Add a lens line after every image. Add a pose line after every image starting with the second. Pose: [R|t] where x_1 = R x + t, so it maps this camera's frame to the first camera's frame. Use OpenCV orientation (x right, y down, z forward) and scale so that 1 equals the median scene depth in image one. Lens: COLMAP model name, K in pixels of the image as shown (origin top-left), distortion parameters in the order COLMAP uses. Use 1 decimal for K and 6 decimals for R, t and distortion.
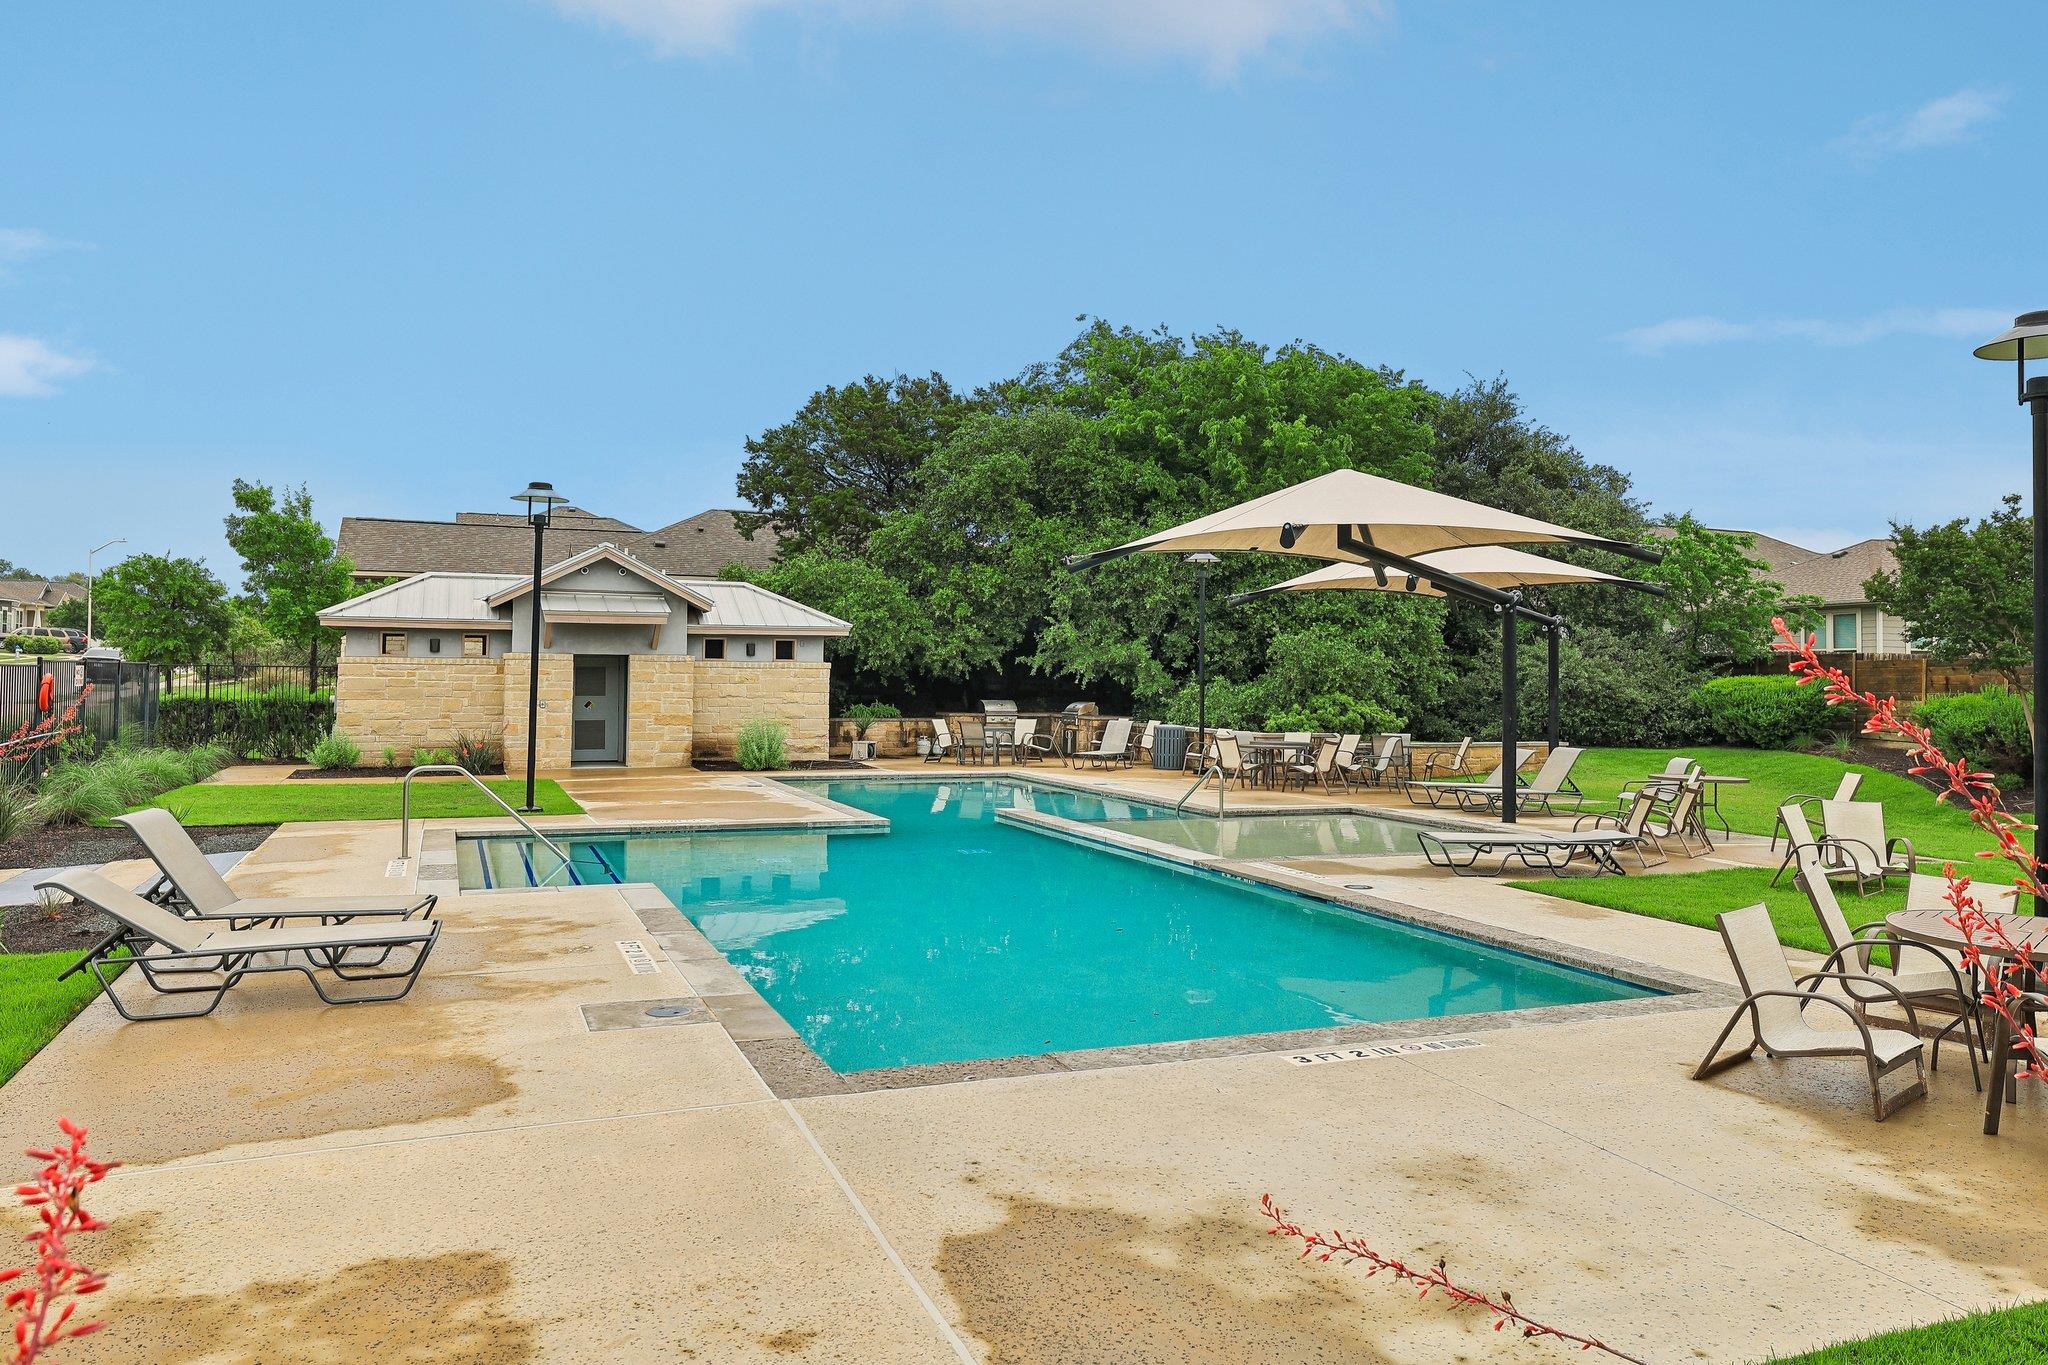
lens RADIAL K [[1464.5, 0, 1058.8], [0, 1464.5, 597.1], [0, 0, 1]] dist [0.001959, -0.000667]
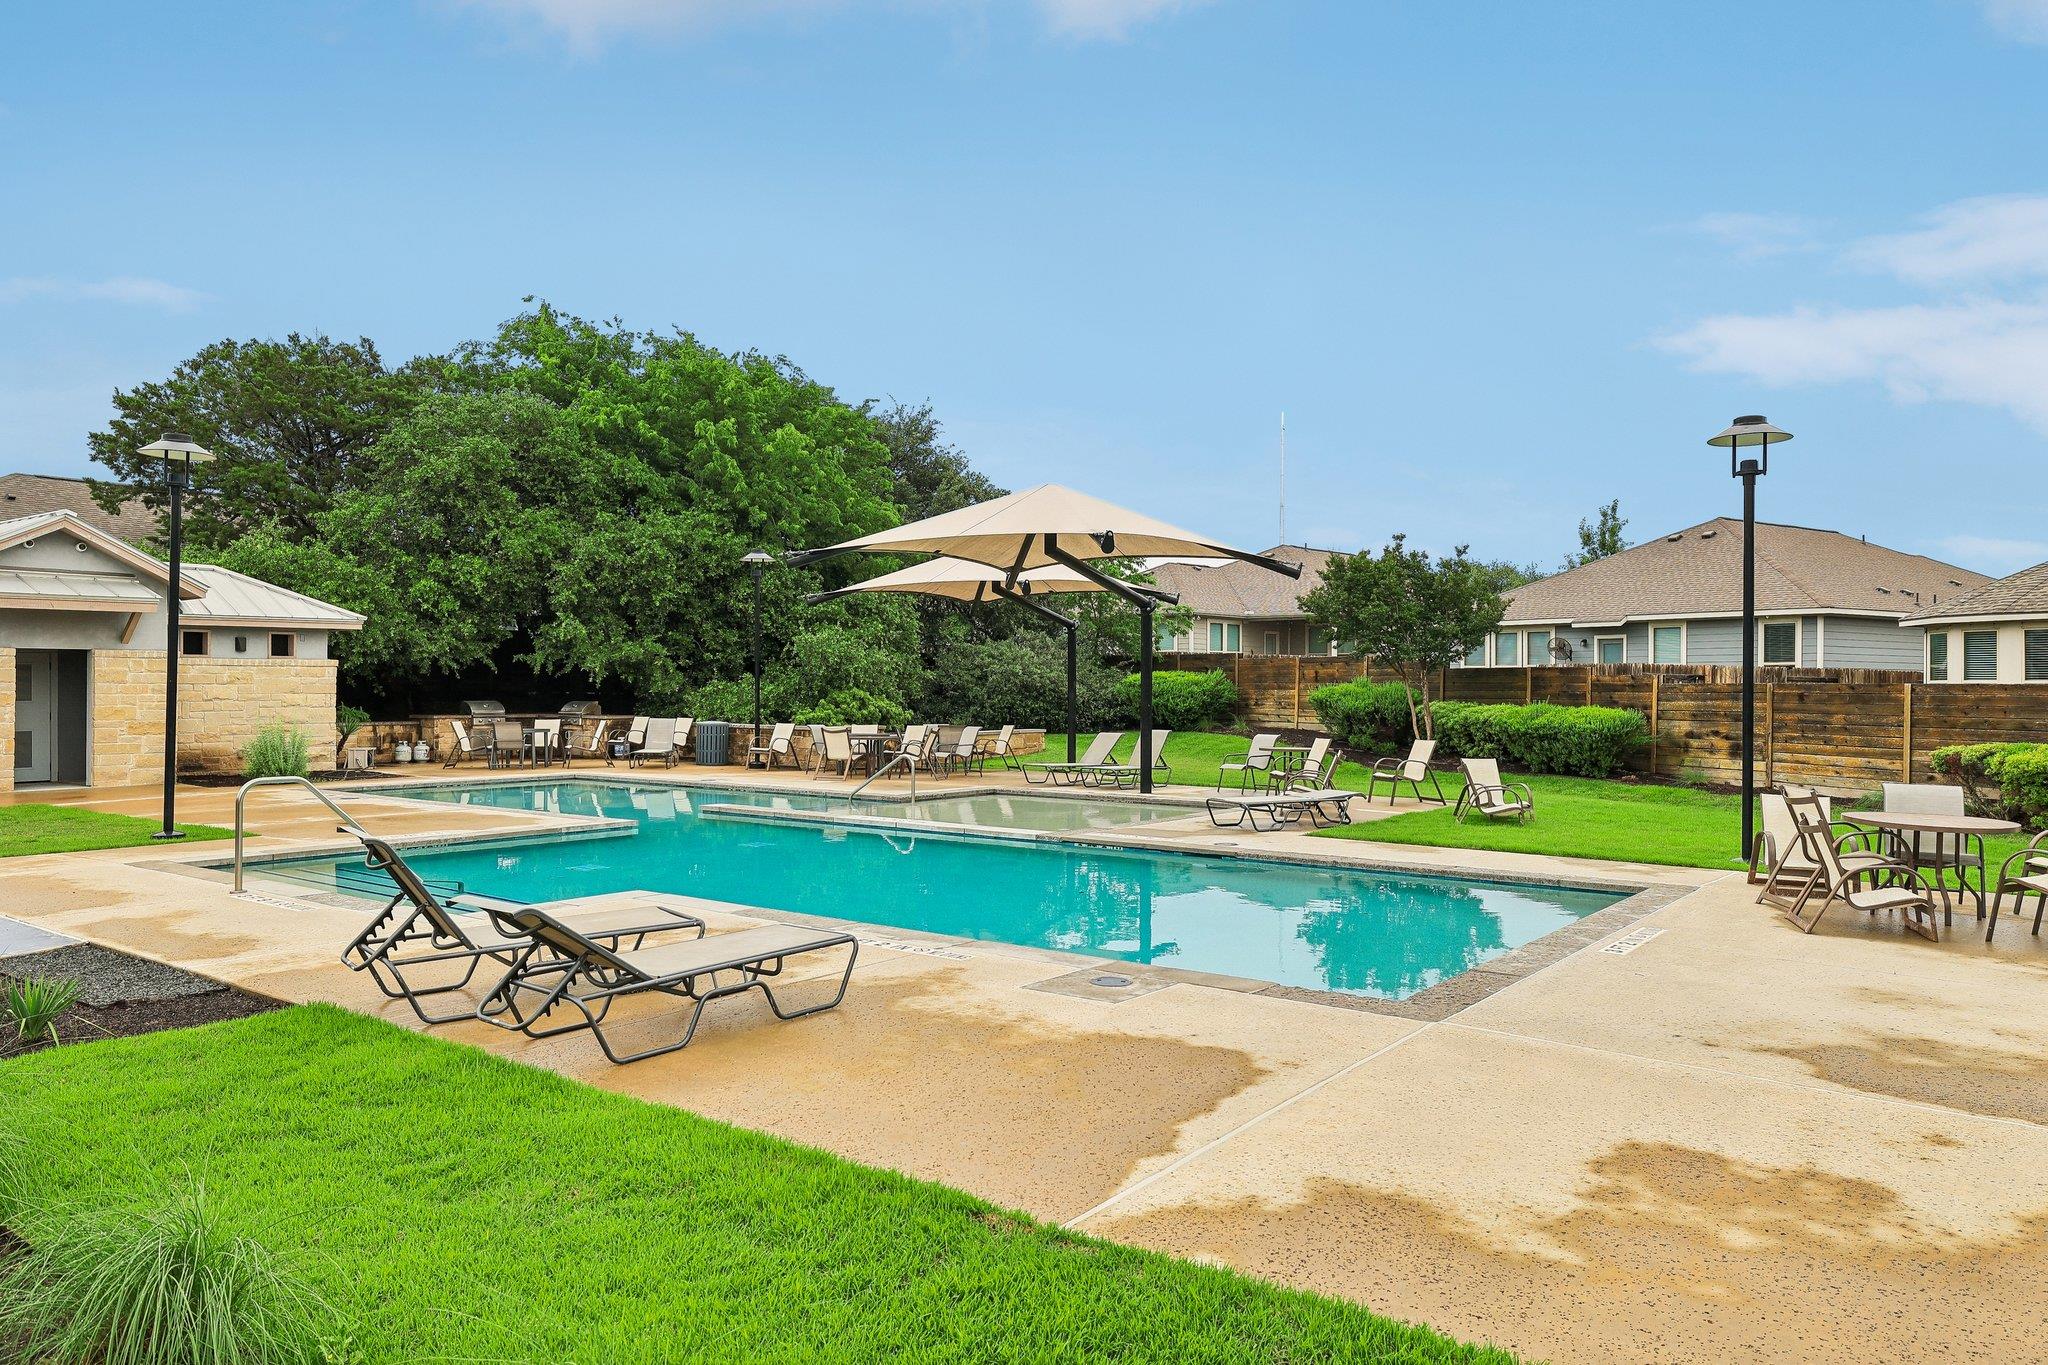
lens RADIAL K [[1414.6, 0, 1025.8], [0, 1414.6, 650.0], [0, 0, 1]] dist [0.000839, -0.000107]
pose [[0.852869, 0.004726, 0.522104, -0.251710], [-0.022042, 0.999393, 0.026960, 0.006718], [-0.521659, -0.034502, 0.852456, 0.055719]]
